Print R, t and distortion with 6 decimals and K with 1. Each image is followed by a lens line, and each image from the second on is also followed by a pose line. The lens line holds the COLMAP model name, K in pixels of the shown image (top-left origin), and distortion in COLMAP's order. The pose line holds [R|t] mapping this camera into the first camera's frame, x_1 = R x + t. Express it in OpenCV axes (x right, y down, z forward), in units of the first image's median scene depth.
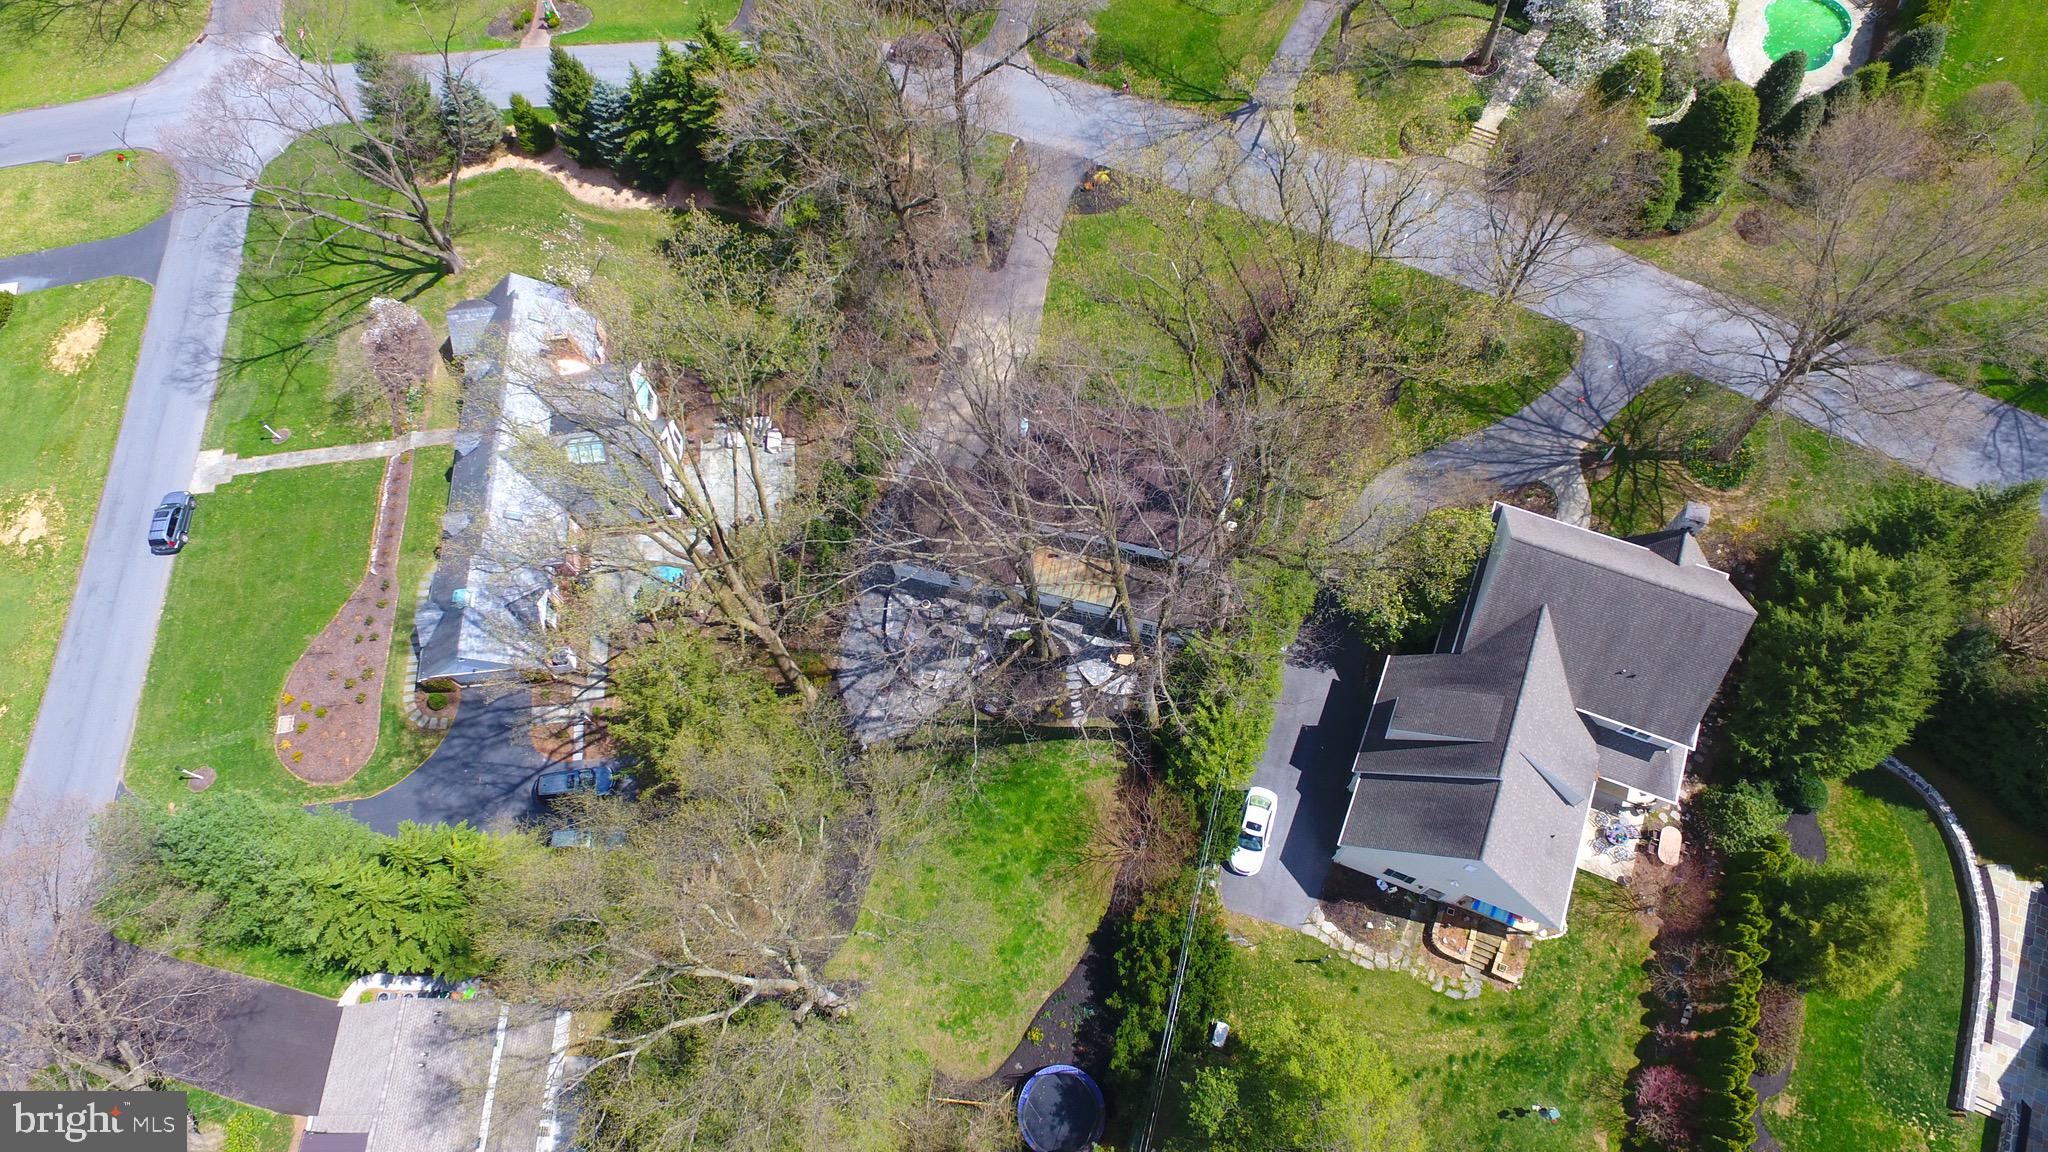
lens RADIAL K [[1191.6, 0, 1018.4], [0, 1191.6, 560.6], [0, 0, 1]] dist [-0.007484, 0.013171]
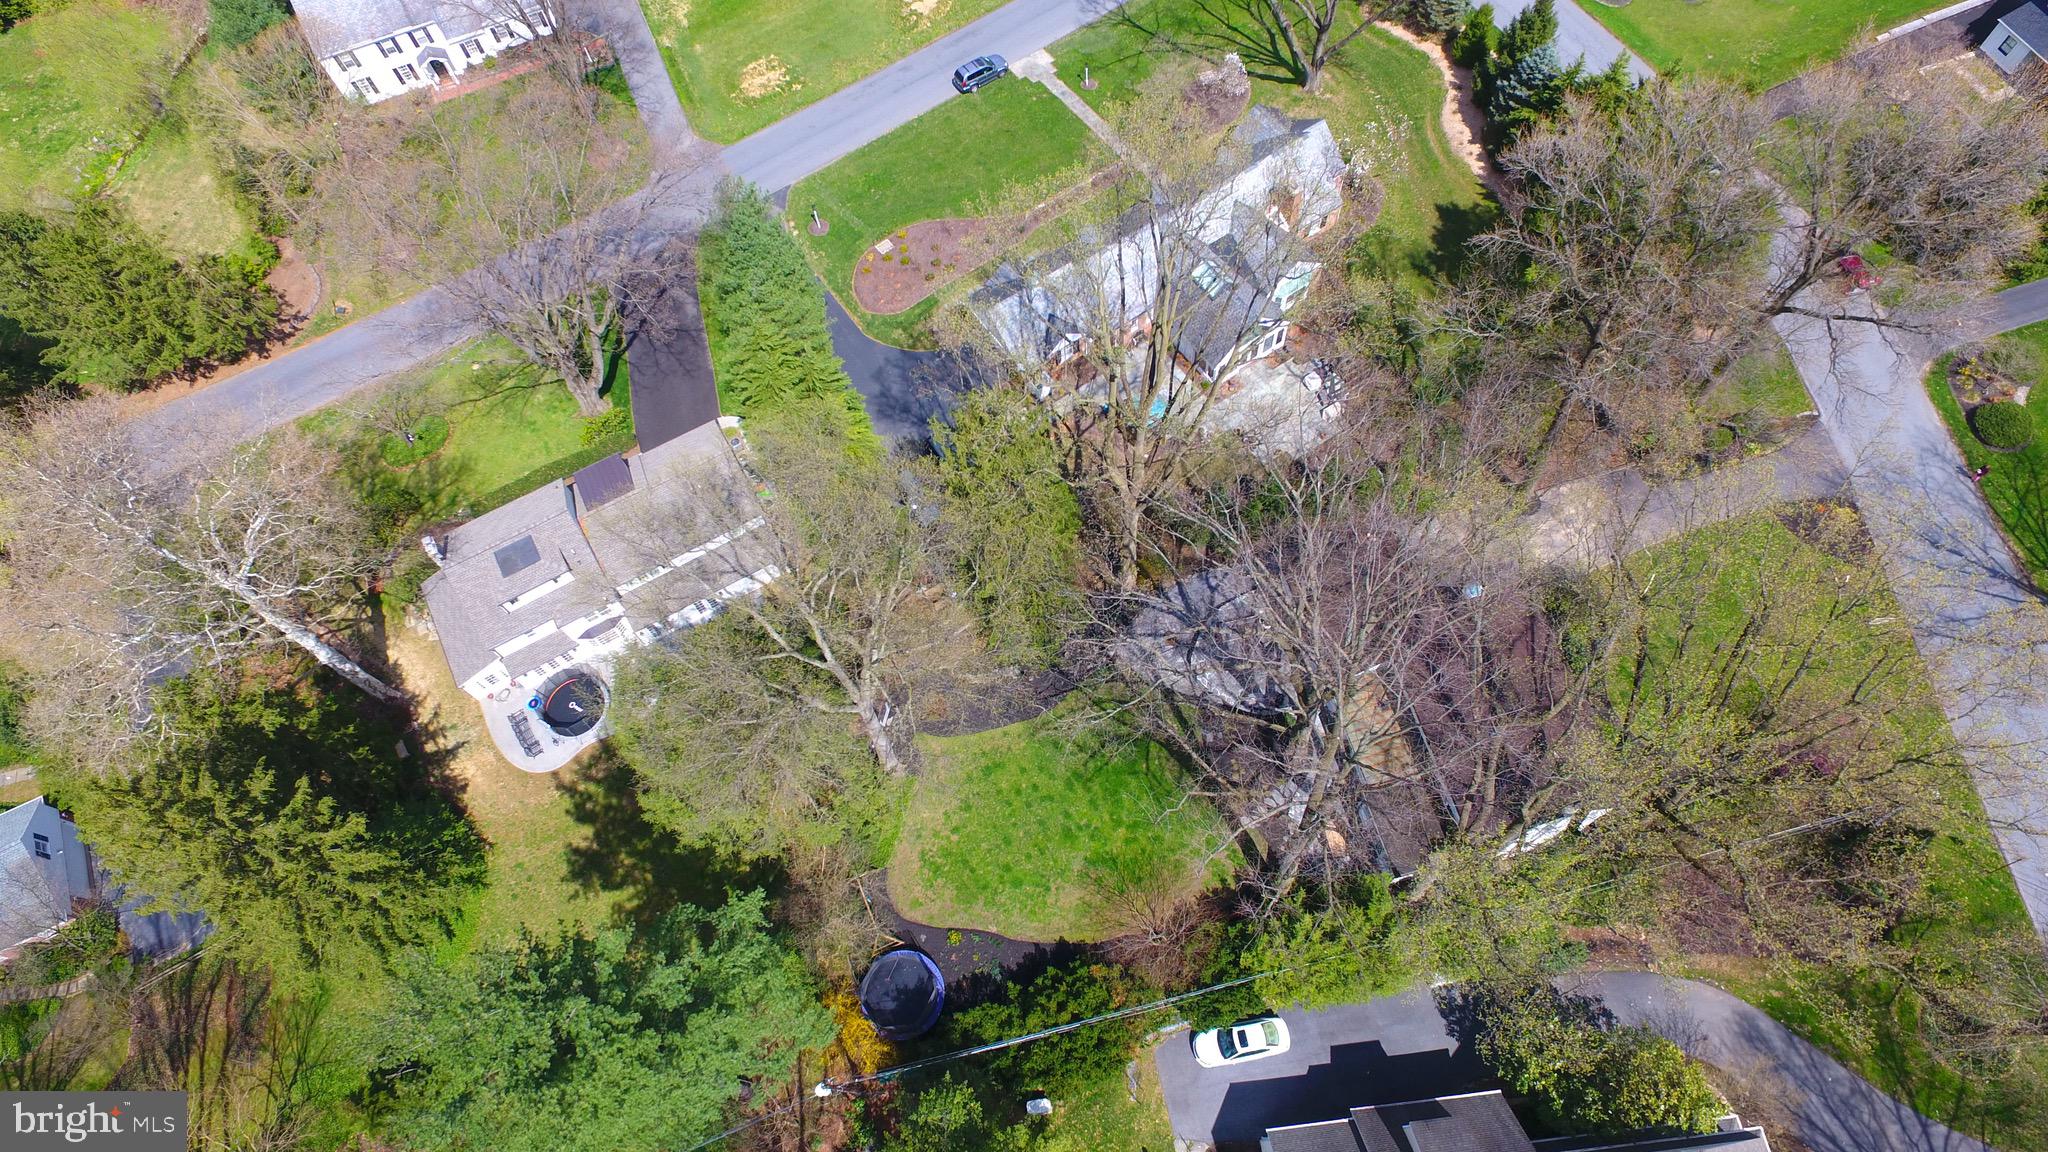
lens RADIAL K [[1191.6, 0, 1031.1], [0, 1191.6, 562.4], [0, 0, 1]] dist [-0.007484, 0.013171]
pose [[0.493268, 0.792458, -0.358743, 0.141943], [-0.773192, 0.588383, 0.236600, -0.077160], [0.398574, 0.160670, 0.902953, 0.041805]]
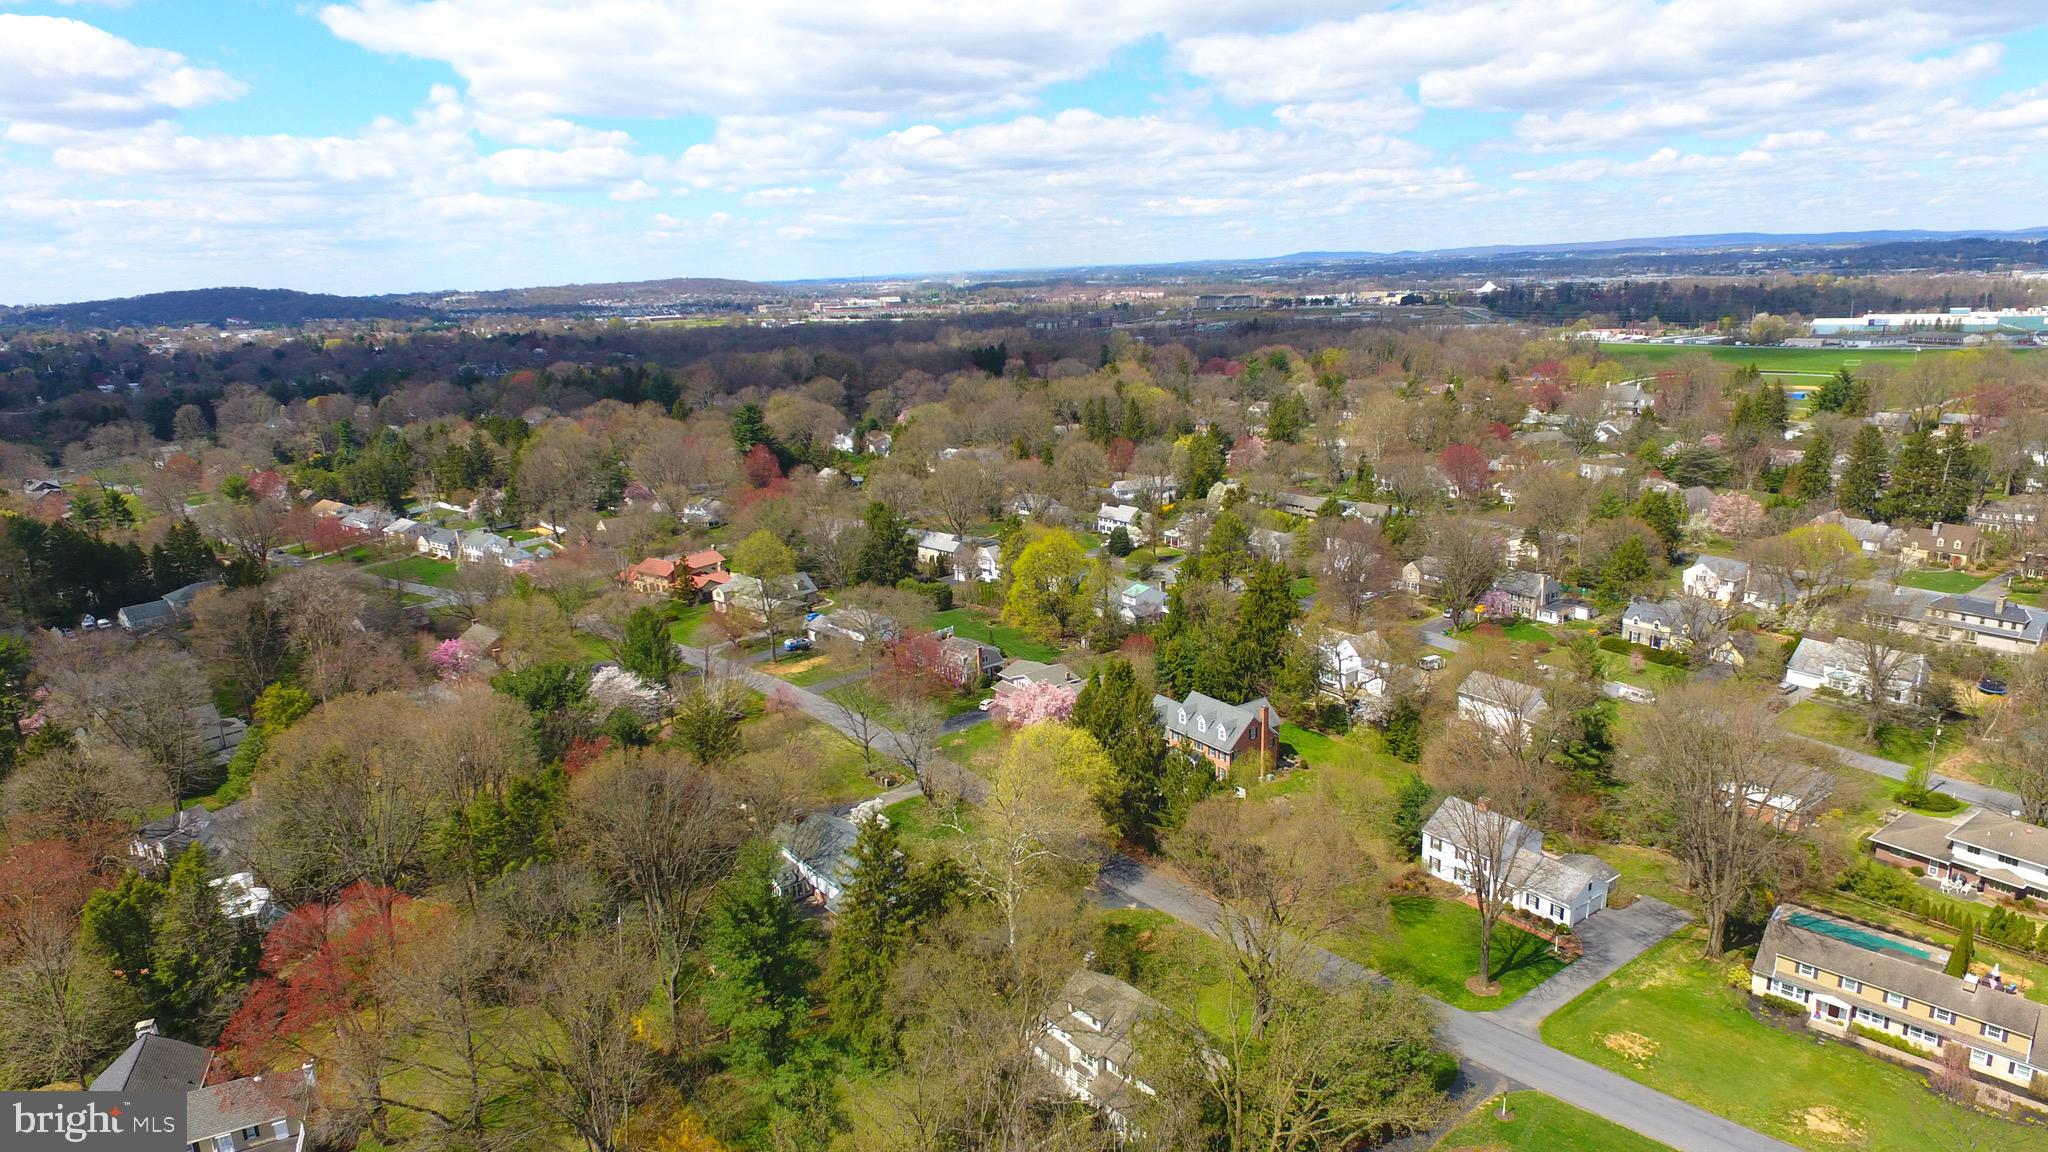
lens RADIAL K [[1191.6, 0, 1030.3], [0, 1191.6, 570.0], [0, 0, 1]] dist [-0.007484, 0.013171]
pose [[-0.751085, 0.249683, -0.611170, 0.439795], [-0.552454, 0.269163, 0.788889, -0.826883], [0.361477, 0.930166, -0.064226, 0.326919]]
